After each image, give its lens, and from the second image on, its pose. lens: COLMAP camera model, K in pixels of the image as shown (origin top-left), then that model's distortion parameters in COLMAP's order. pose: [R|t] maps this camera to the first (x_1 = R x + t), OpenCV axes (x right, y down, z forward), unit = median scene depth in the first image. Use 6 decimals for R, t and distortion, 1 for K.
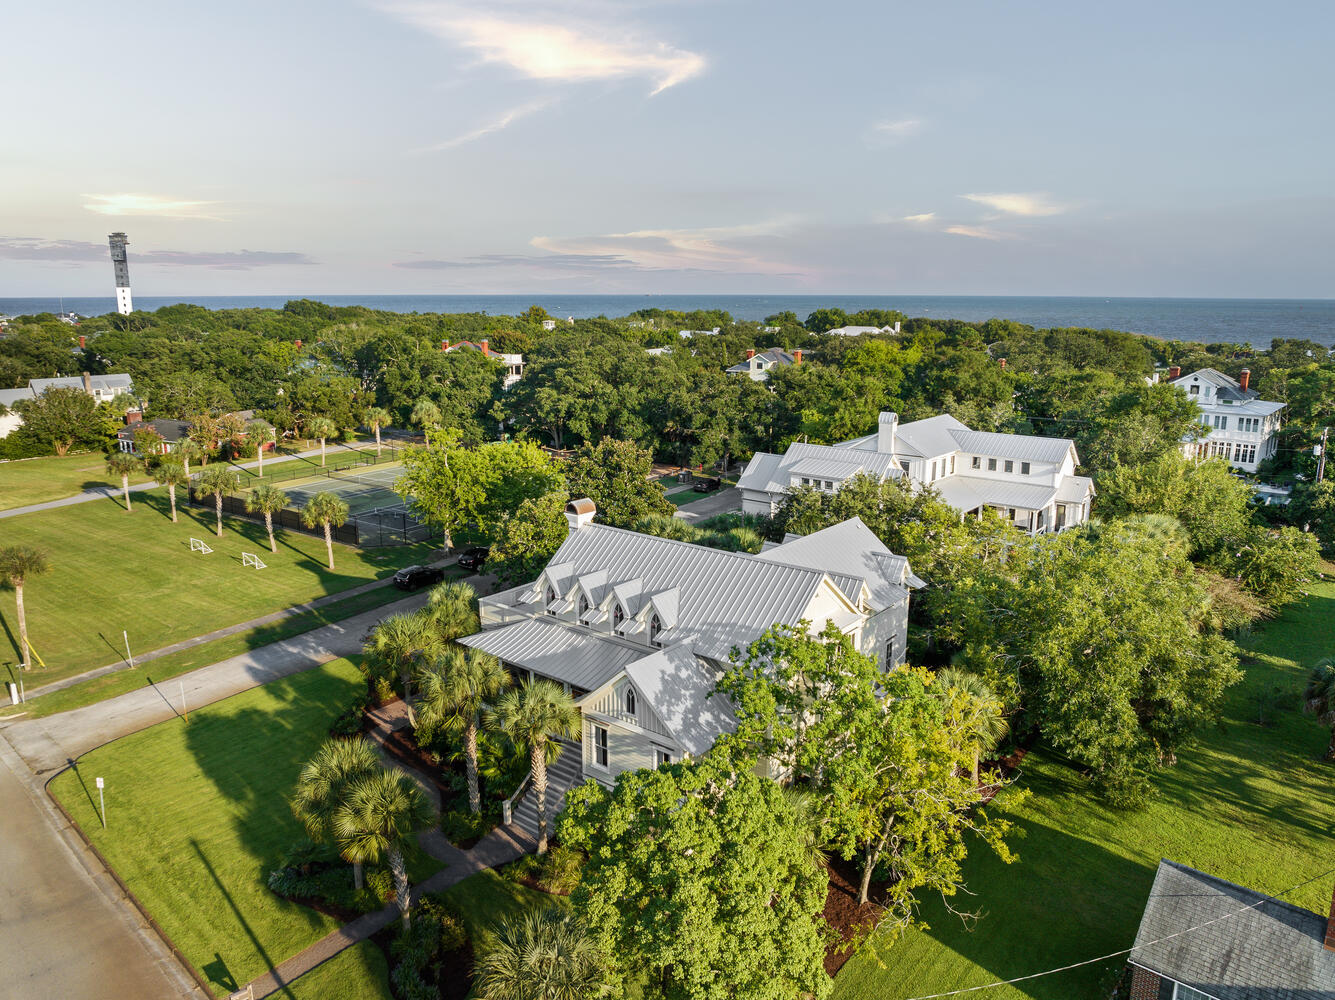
lens RADIAL K [[950.2, 0, 667.5], [0, 950.2, 500.0], [0, 0, 1]] dist [-0.042447, -0.000679]
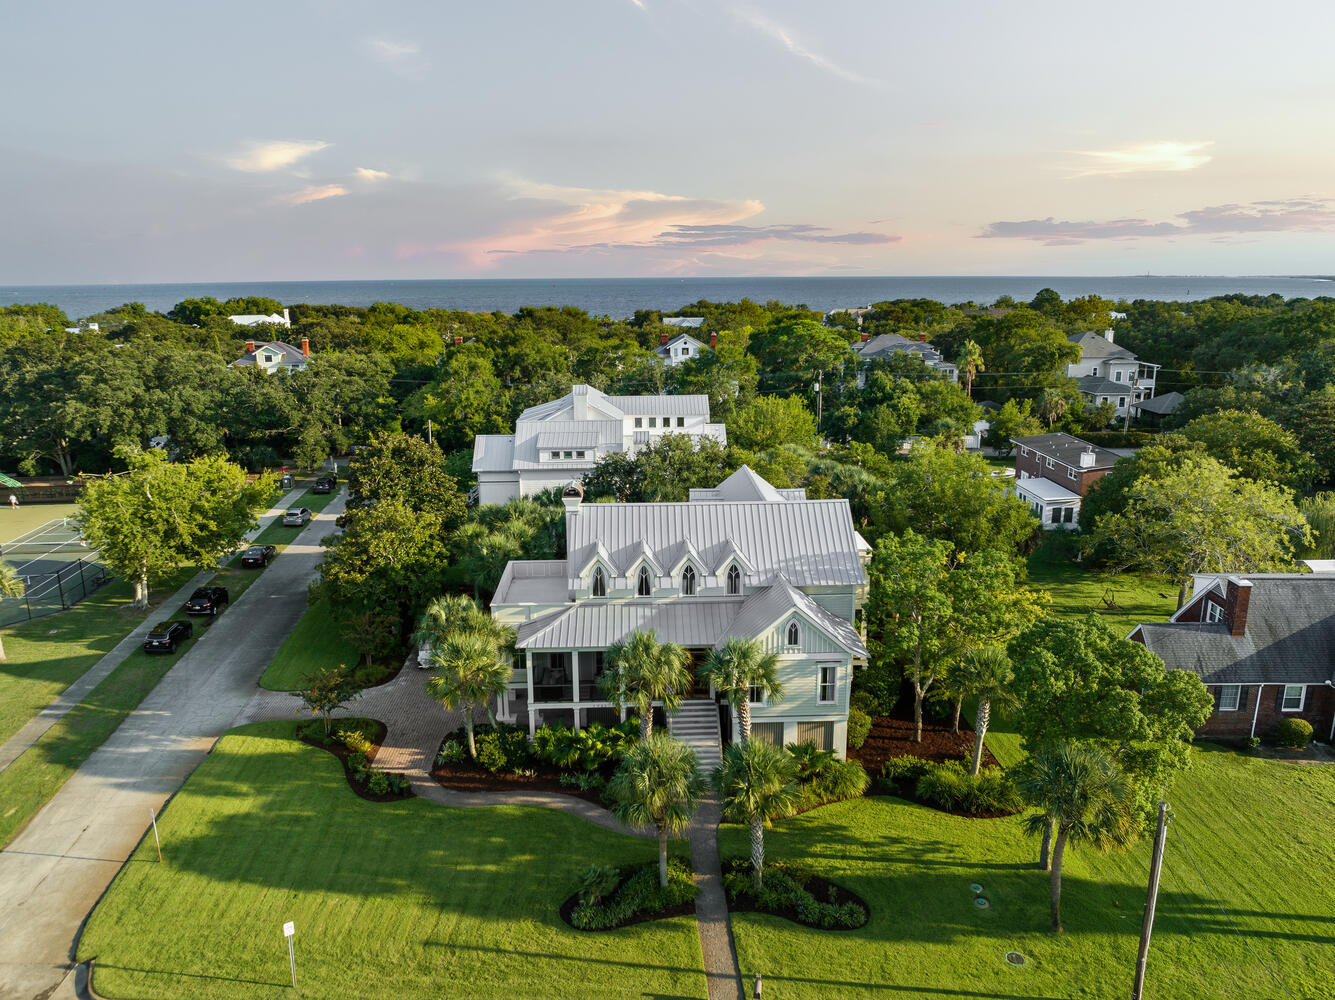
lens RADIAL K [[939.7, 0, 667.5], [0, 939.7, 500.0], [0, 0, 1]] dist [-0.026400, 0.000774]
pose [[0.751418, -0.159978, 0.640139, -0.440396], [0.148991, 0.986244, 0.071583, -0.025787], [-0.642785, 0.041586, 0.764917, 0.118235]]
